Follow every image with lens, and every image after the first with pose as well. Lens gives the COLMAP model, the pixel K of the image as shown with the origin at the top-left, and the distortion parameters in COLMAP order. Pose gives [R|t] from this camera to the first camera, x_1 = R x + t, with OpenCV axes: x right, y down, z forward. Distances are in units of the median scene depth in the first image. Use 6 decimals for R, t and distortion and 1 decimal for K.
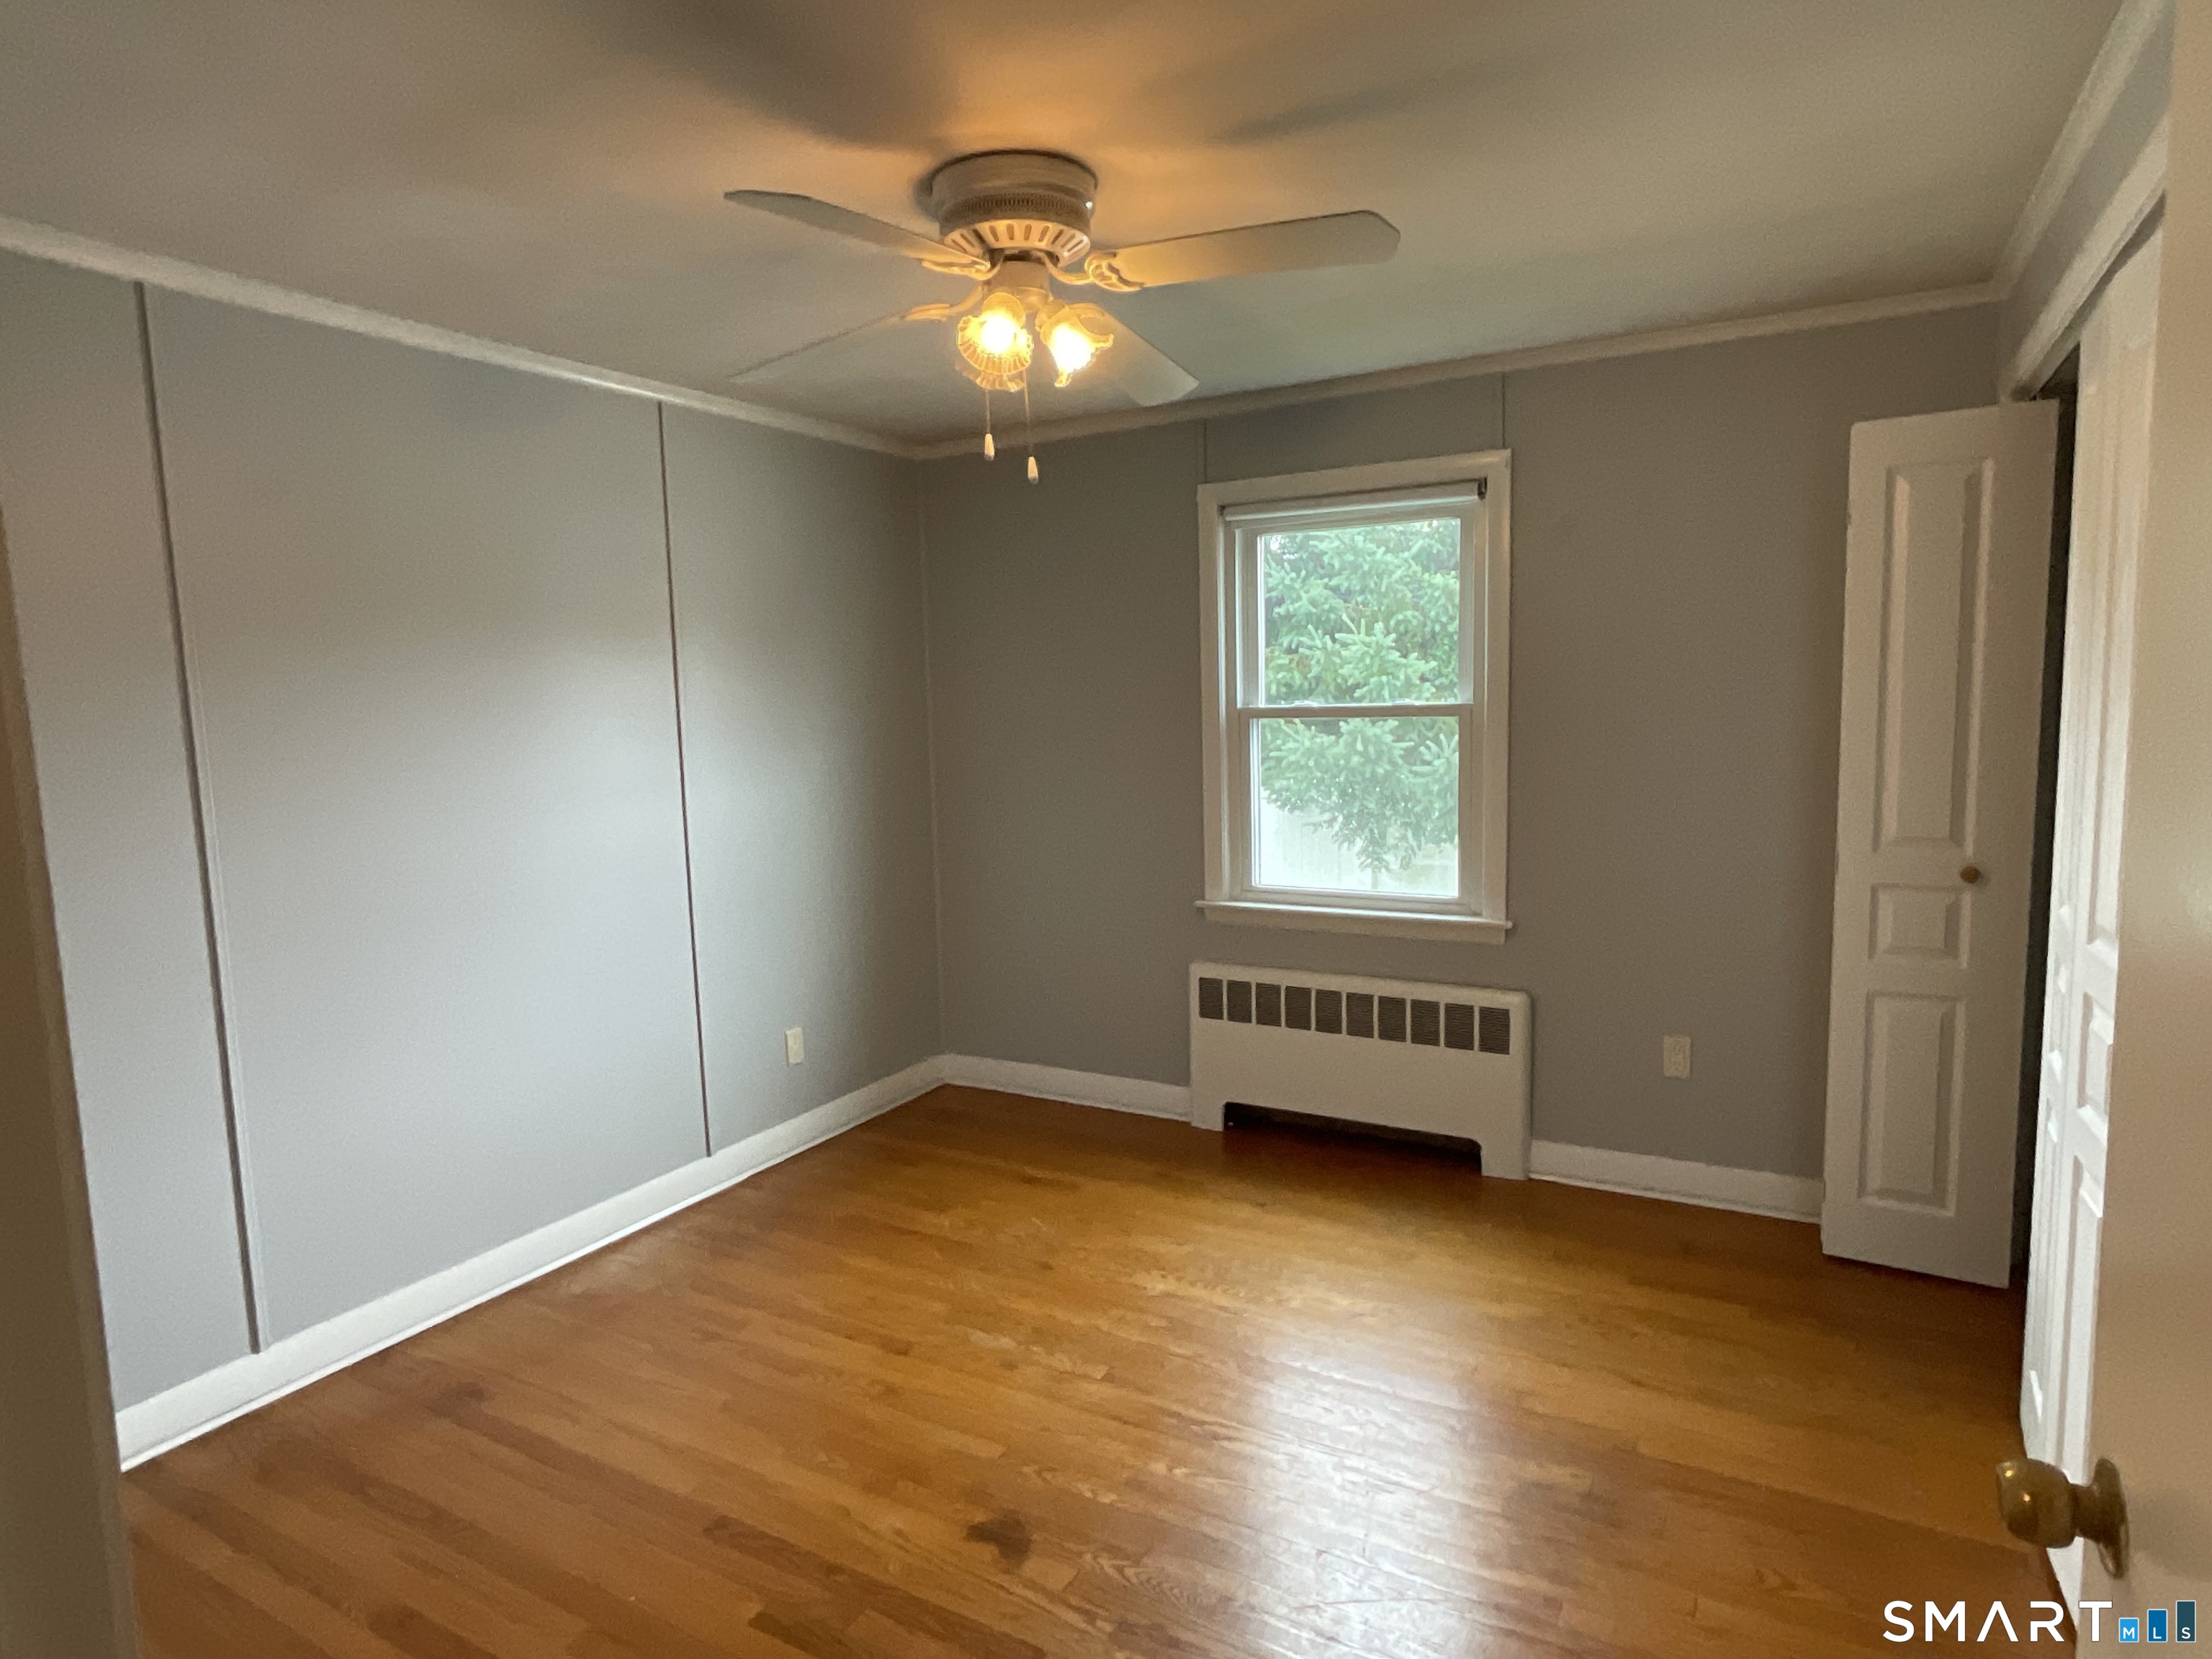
lens RADIAL K [[1216.5, 0, 1095.7], [0, 1216.5, 830.7], [0, 0, 1]] dist [0.007097, 0.000042]
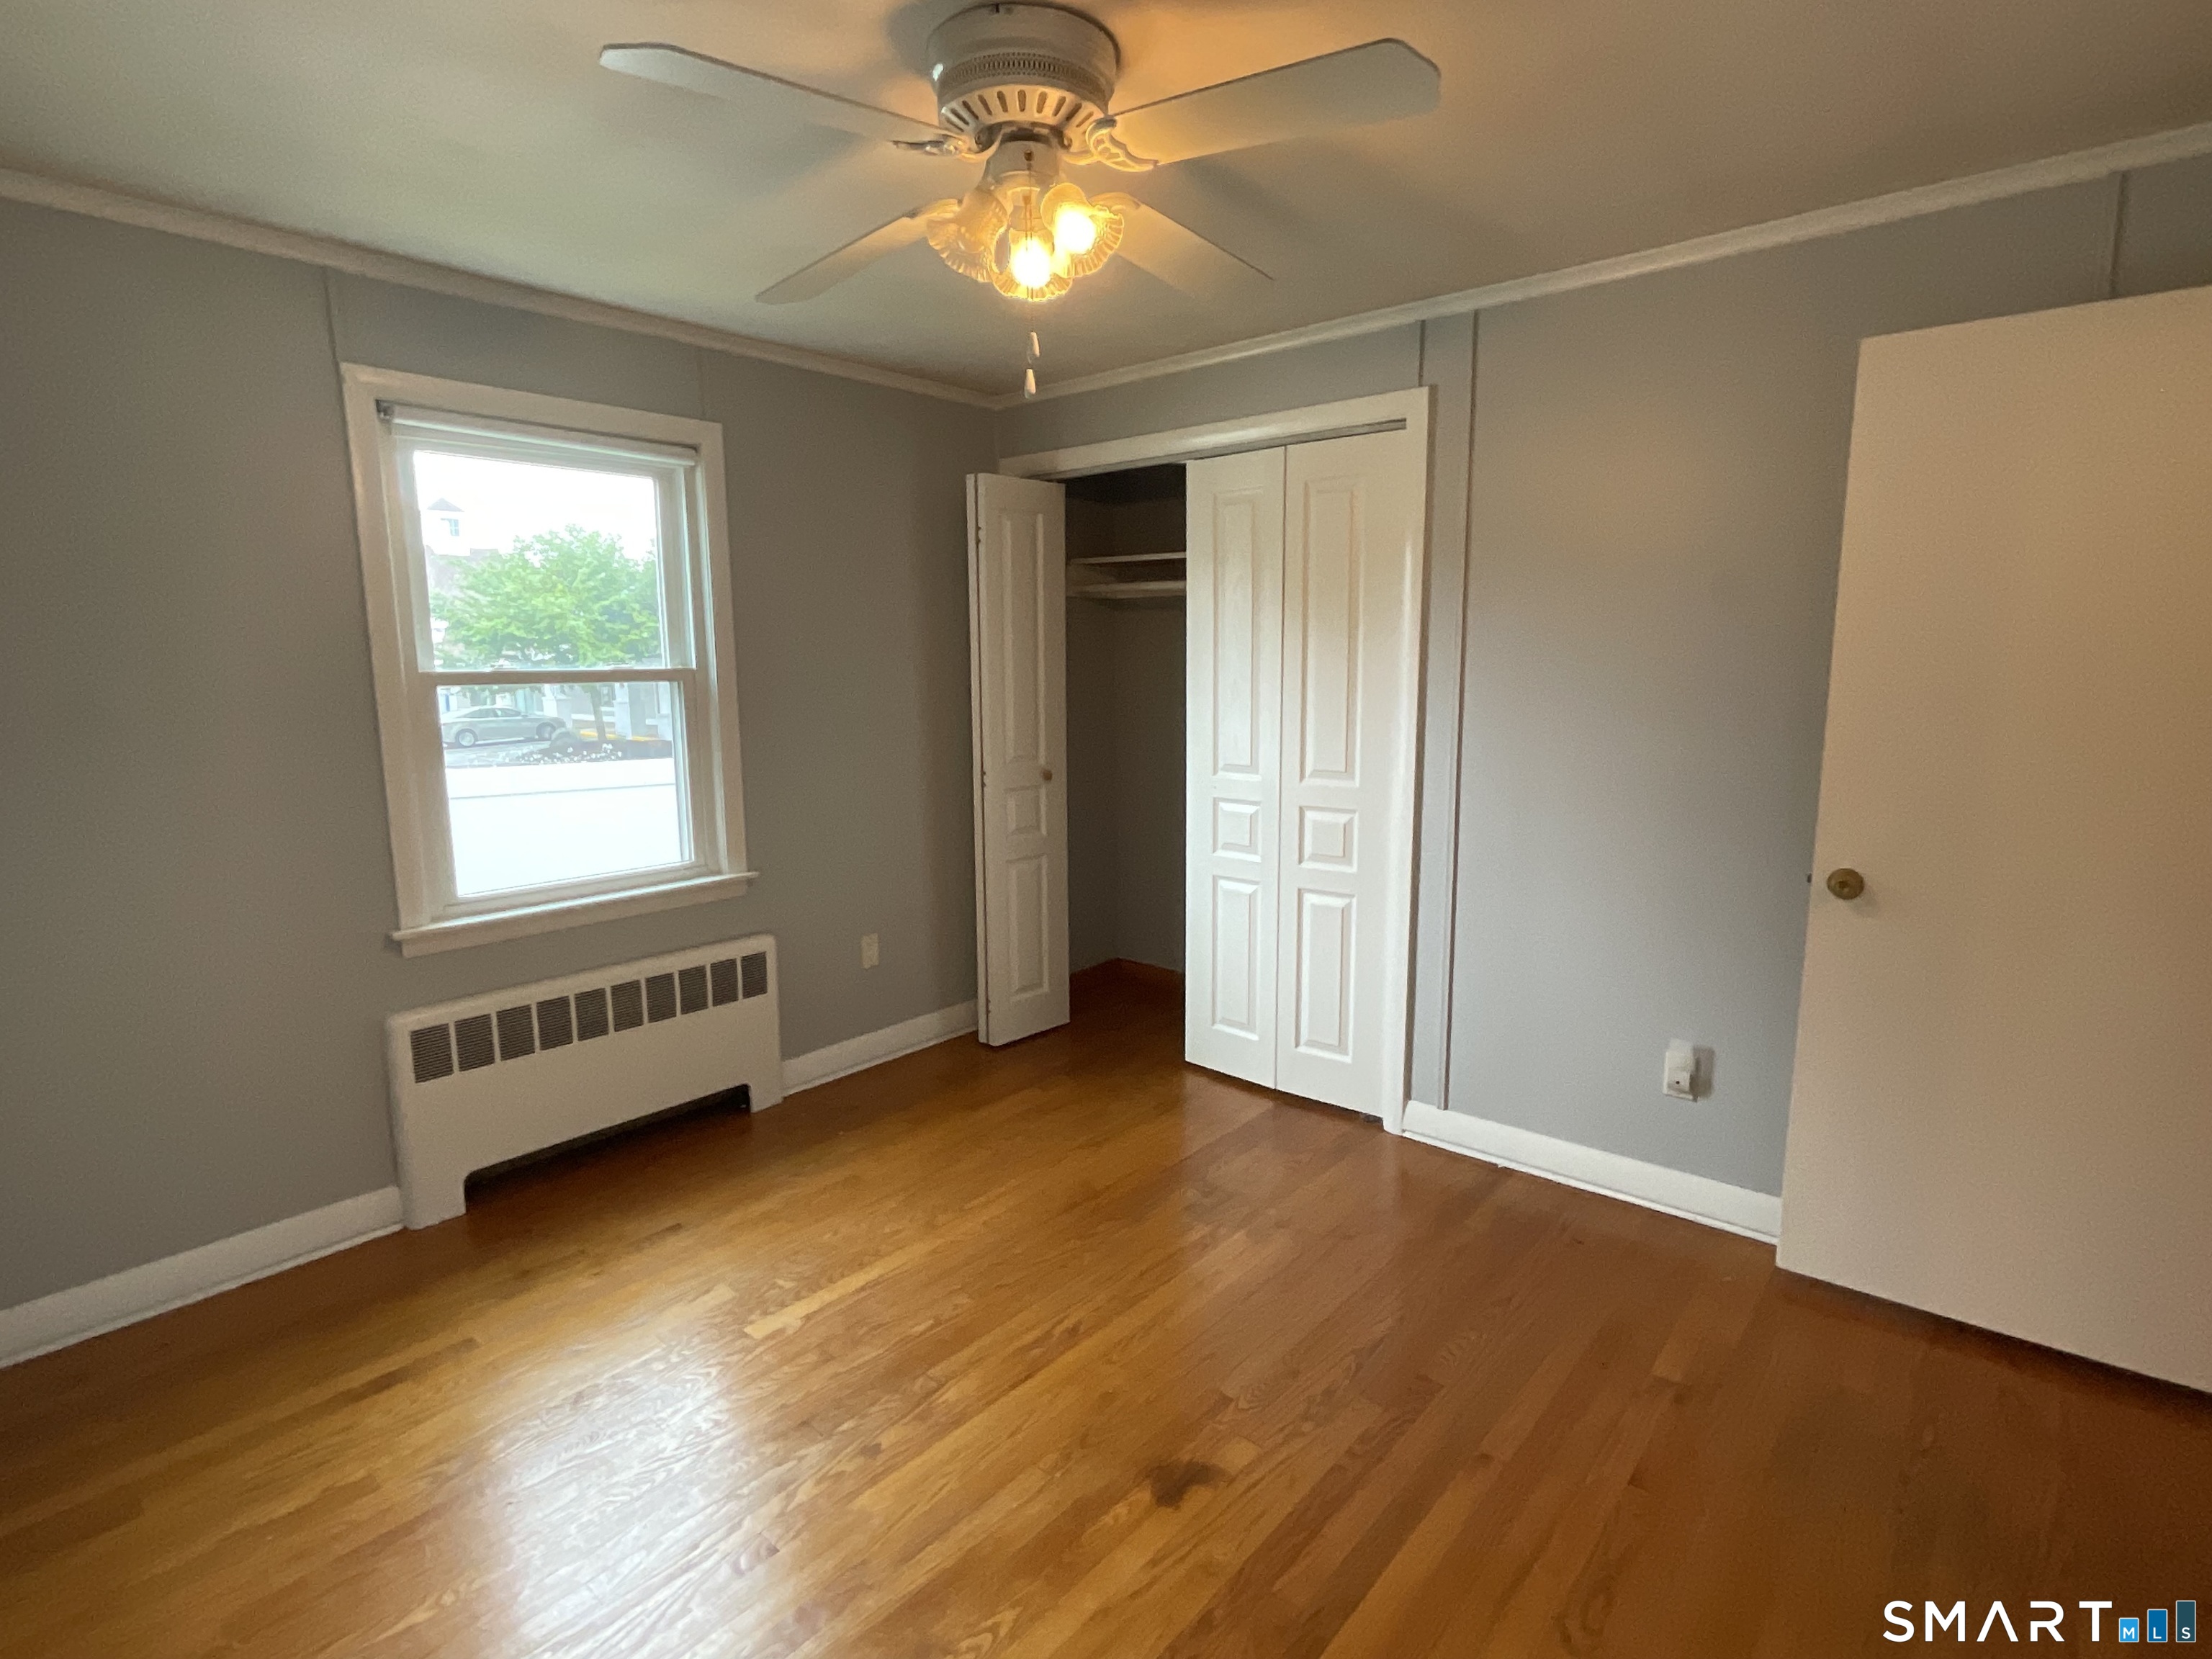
lens RADIAL K [[1080.7, 0, 1110.7], [0, 1080.7, 824.0], [0, 0, 1]] dist [0.007724, 0.001151]
pose [[0.224513, -0.125801, 0.966317, -0.496626], [0.116617, 0.987974, 0.101526, -0.026897], [-0.967468, 0.089895, 0.236484, 0.450789]]
